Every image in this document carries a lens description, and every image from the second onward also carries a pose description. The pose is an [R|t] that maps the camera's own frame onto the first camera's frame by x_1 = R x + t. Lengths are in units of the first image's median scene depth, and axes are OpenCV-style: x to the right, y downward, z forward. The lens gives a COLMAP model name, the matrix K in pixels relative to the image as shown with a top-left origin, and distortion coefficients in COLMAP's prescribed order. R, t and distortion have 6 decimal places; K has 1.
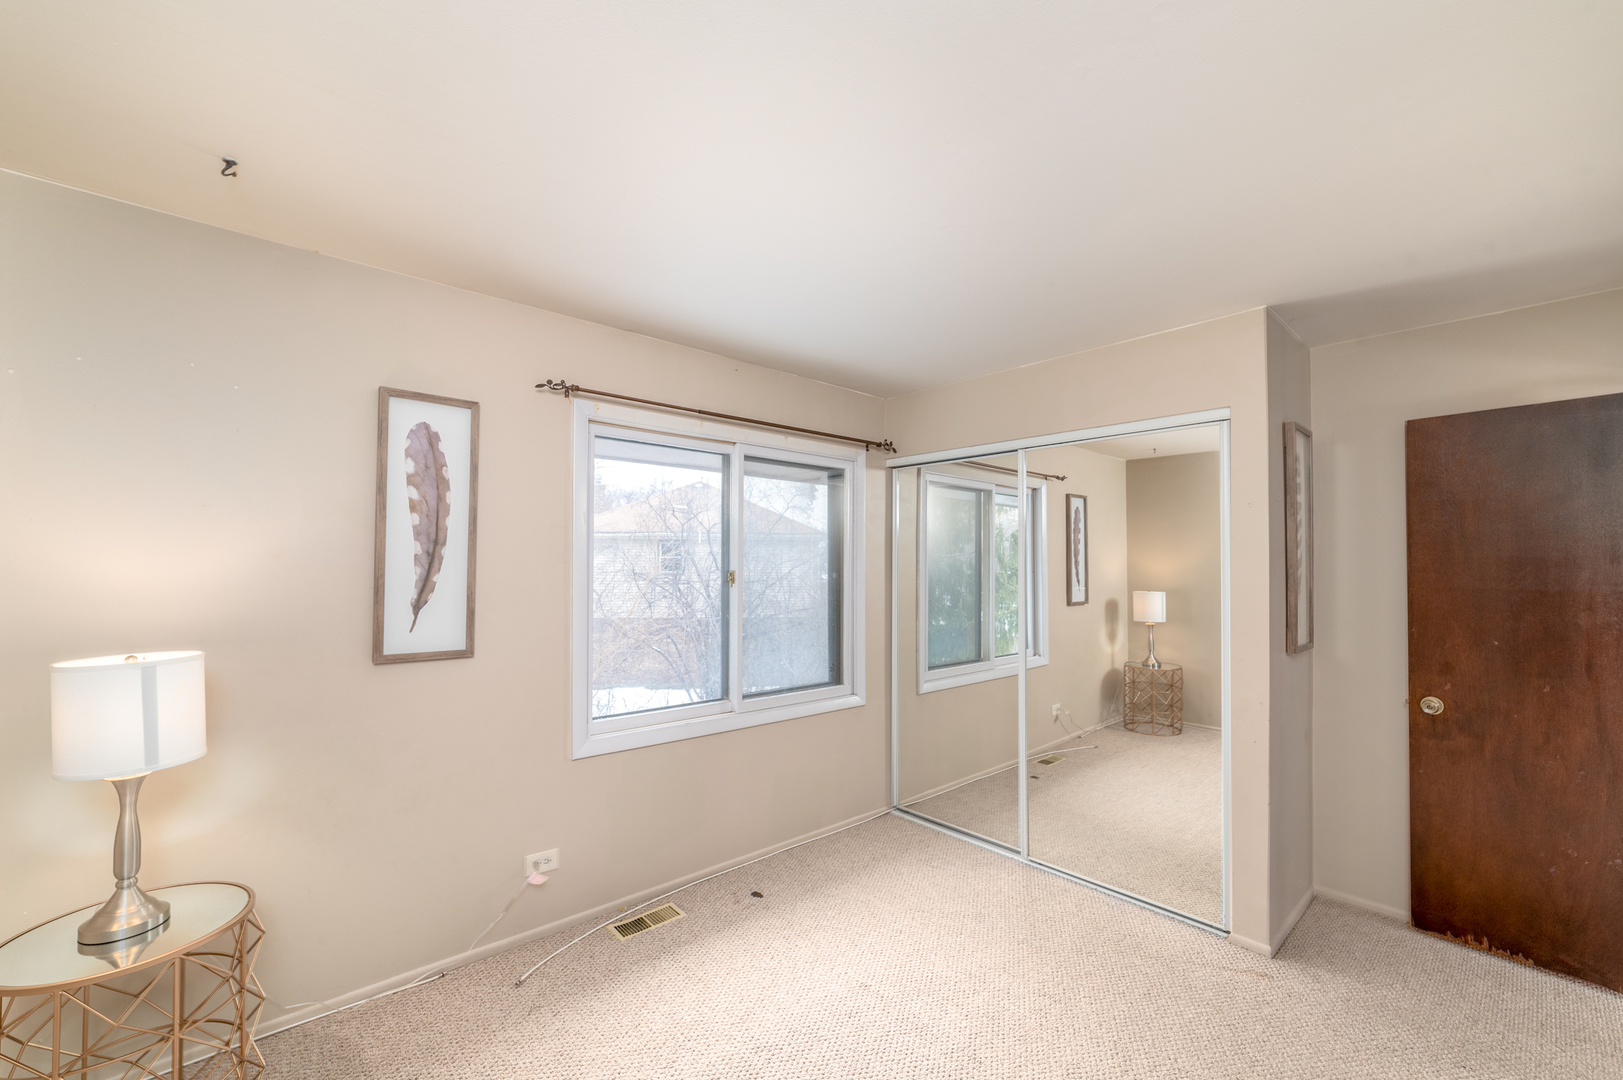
lens RADIAL K [[665.8, 0, 812.7], [0, 665.8, 548.3], [0, 0, 1]] dist [0.000278, 0.000065]
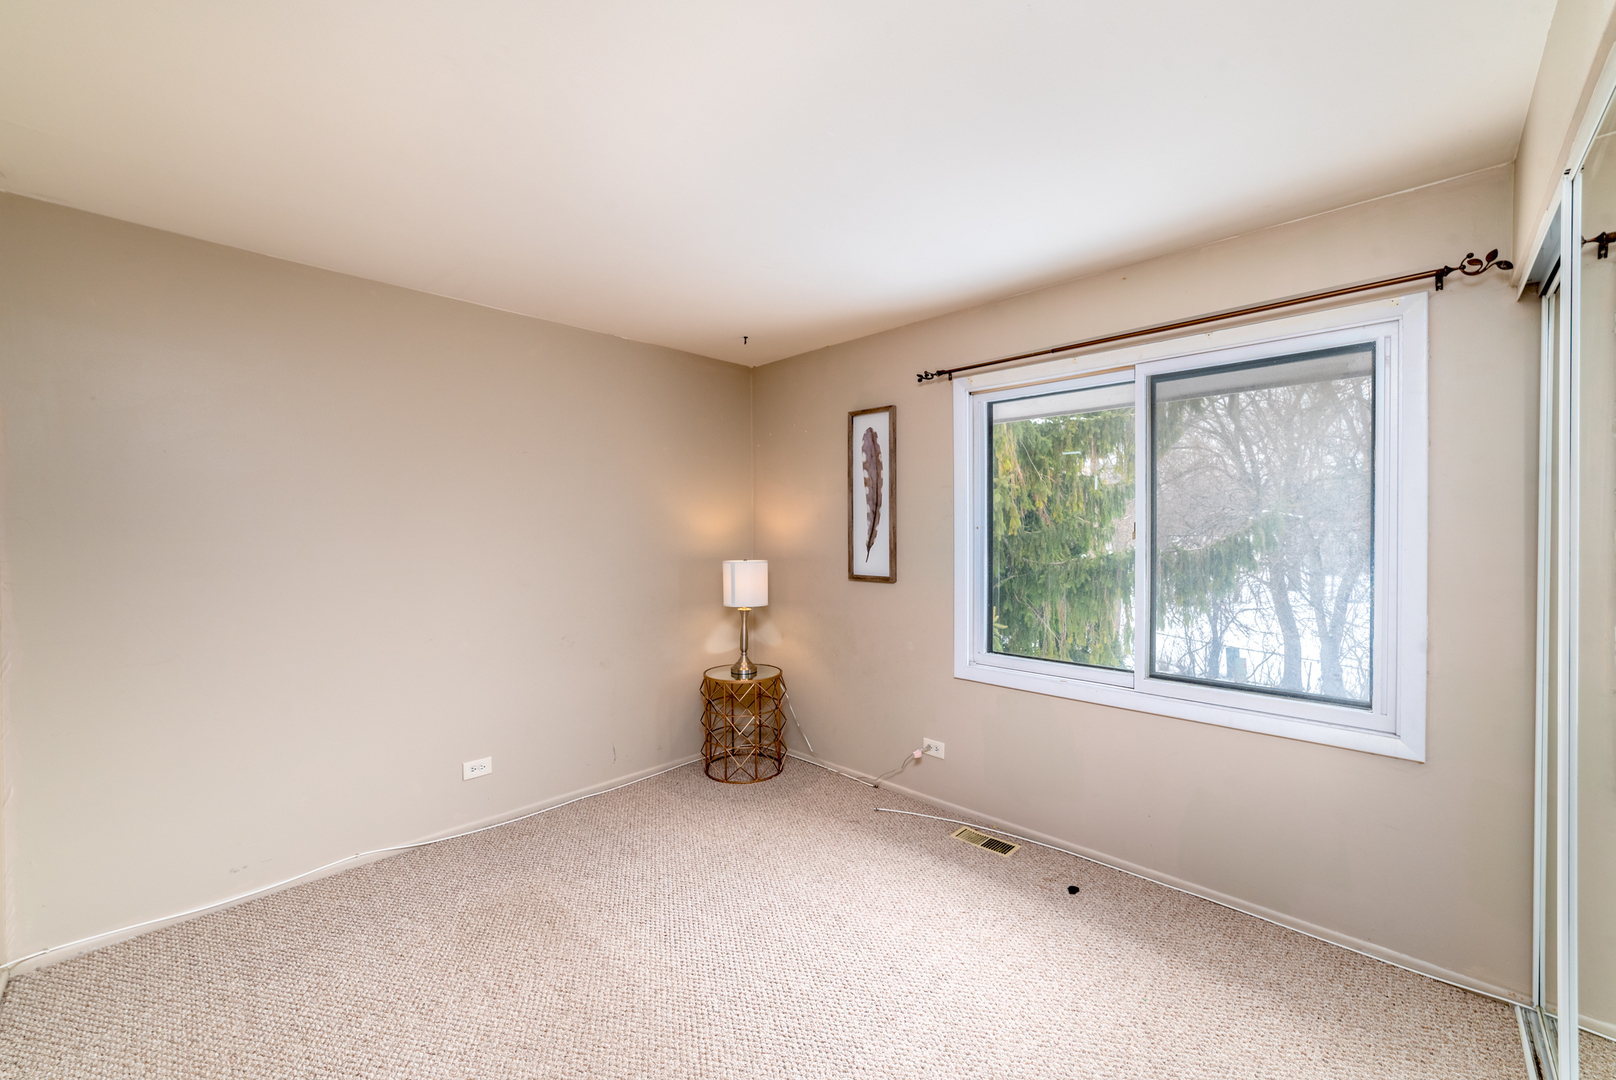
lens RADIAL K [[644.4, 0, 813.0], [0, 644.4, 530.1], [0, 0, 1]] dist [-0.010266, 0.000142]
pose [[0.074157, -0.005087, -0.997234, 0.897327], [0.028874, 0.999579, -0.002952, 0.049907], [0.996829, -0.028575, 0.074273, 0.747535]]
